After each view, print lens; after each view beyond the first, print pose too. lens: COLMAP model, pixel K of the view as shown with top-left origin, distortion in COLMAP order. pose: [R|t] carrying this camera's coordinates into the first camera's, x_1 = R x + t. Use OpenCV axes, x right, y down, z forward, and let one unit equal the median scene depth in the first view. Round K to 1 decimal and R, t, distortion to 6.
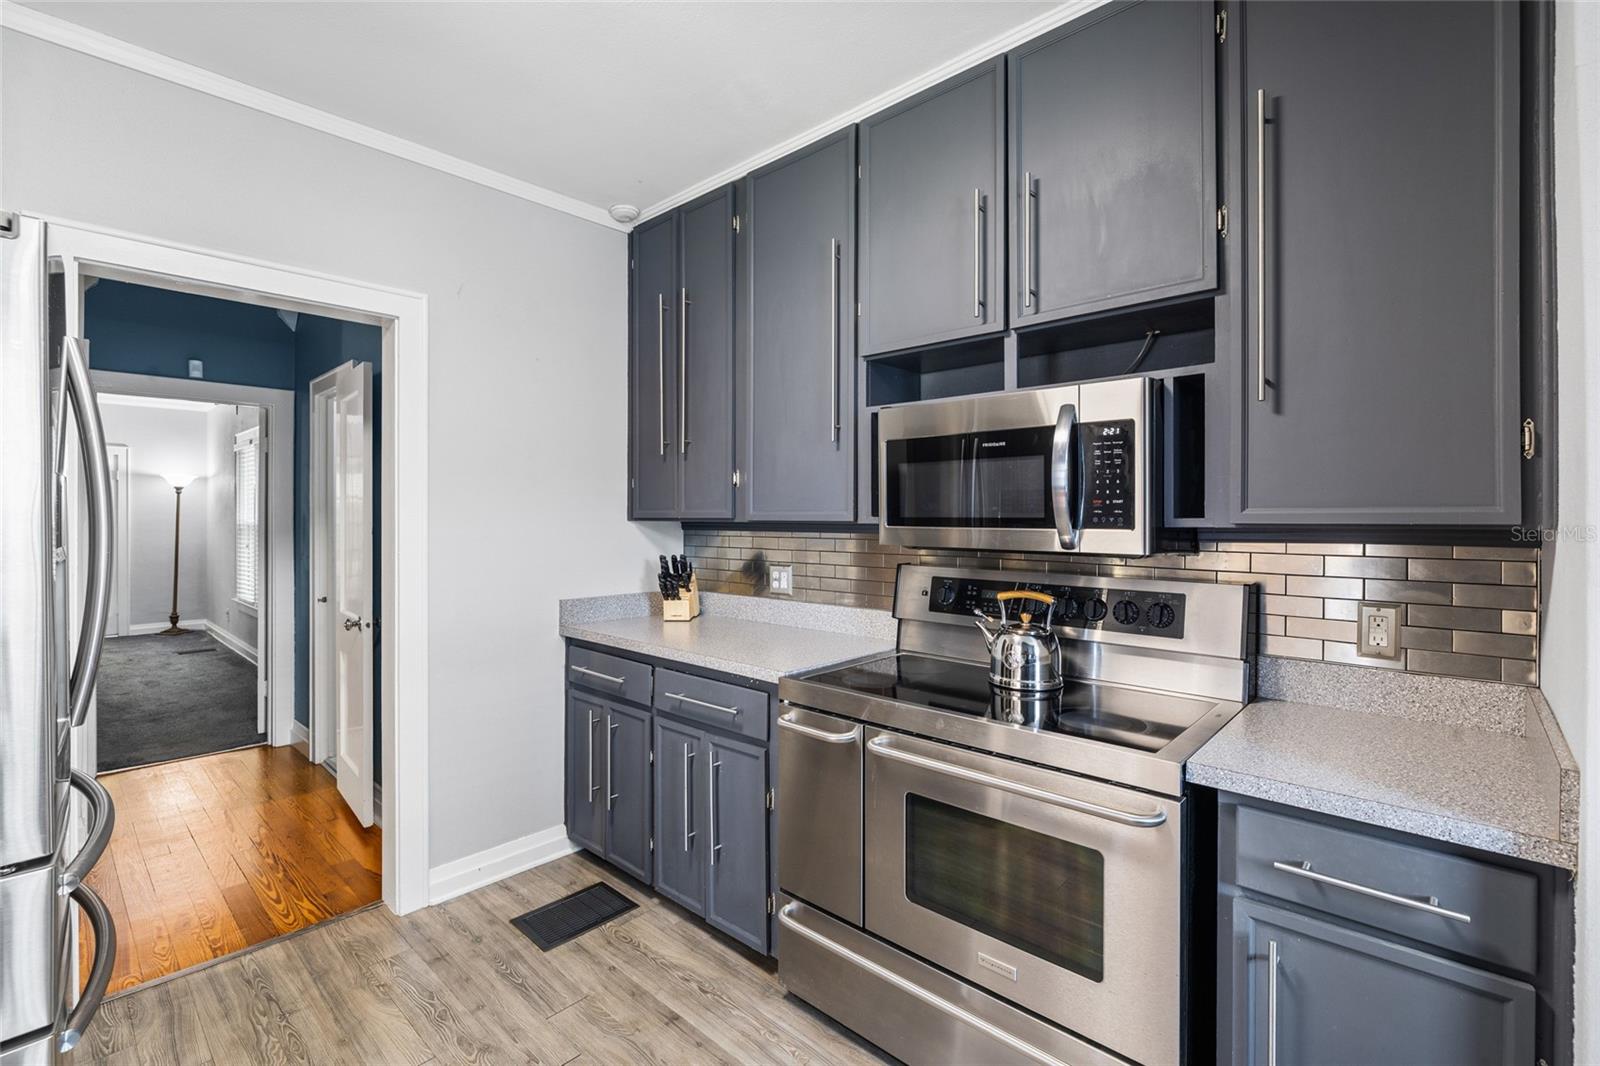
lens RADIAL K [[716.2, 0, 791.7], [0, 716.2, 525.1], [0, 0, 1]] dist [-0.008647, 0.001545]
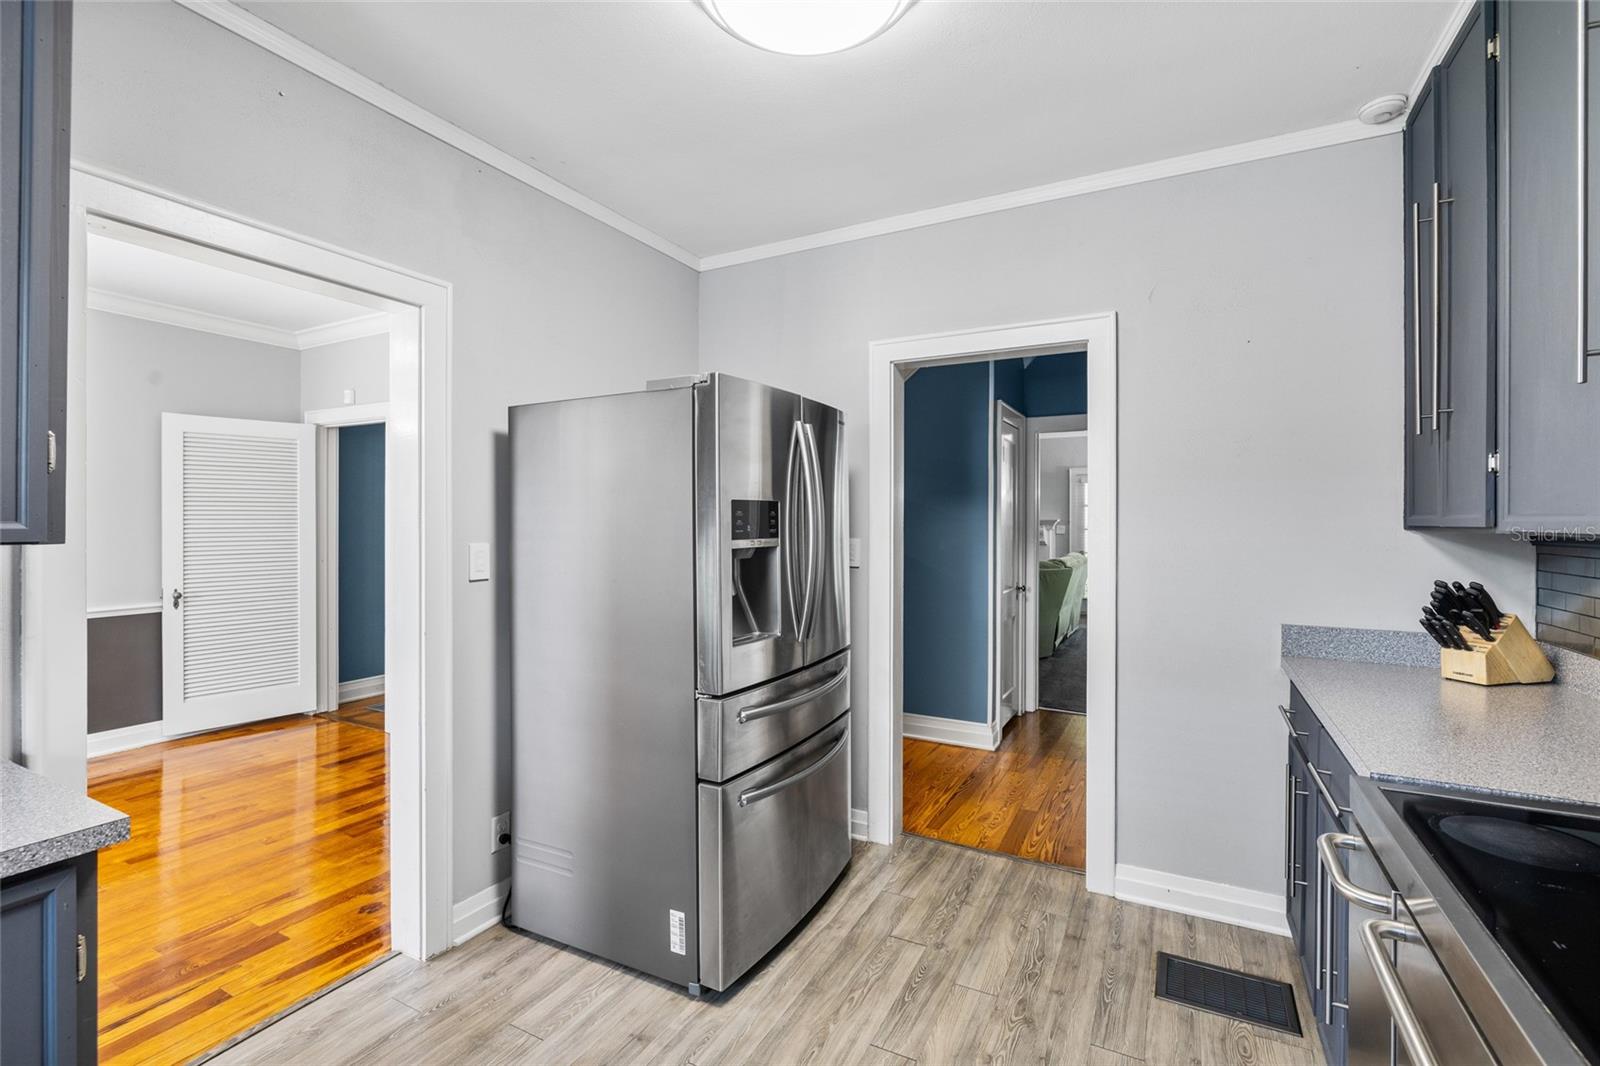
lens RADIAL K [[716.2, 0, 807.8], [0, 716.2, 527.3], [0, 0, 1]] dist [-0.008647, 0.001545]
pose [[0.262556, 0.007635, -0.964887, 0.406030], [-0.012803, 0.999908, 0.004429, -0.004984], [0.964832, 0.011190, 0.262629, 0.312203]]
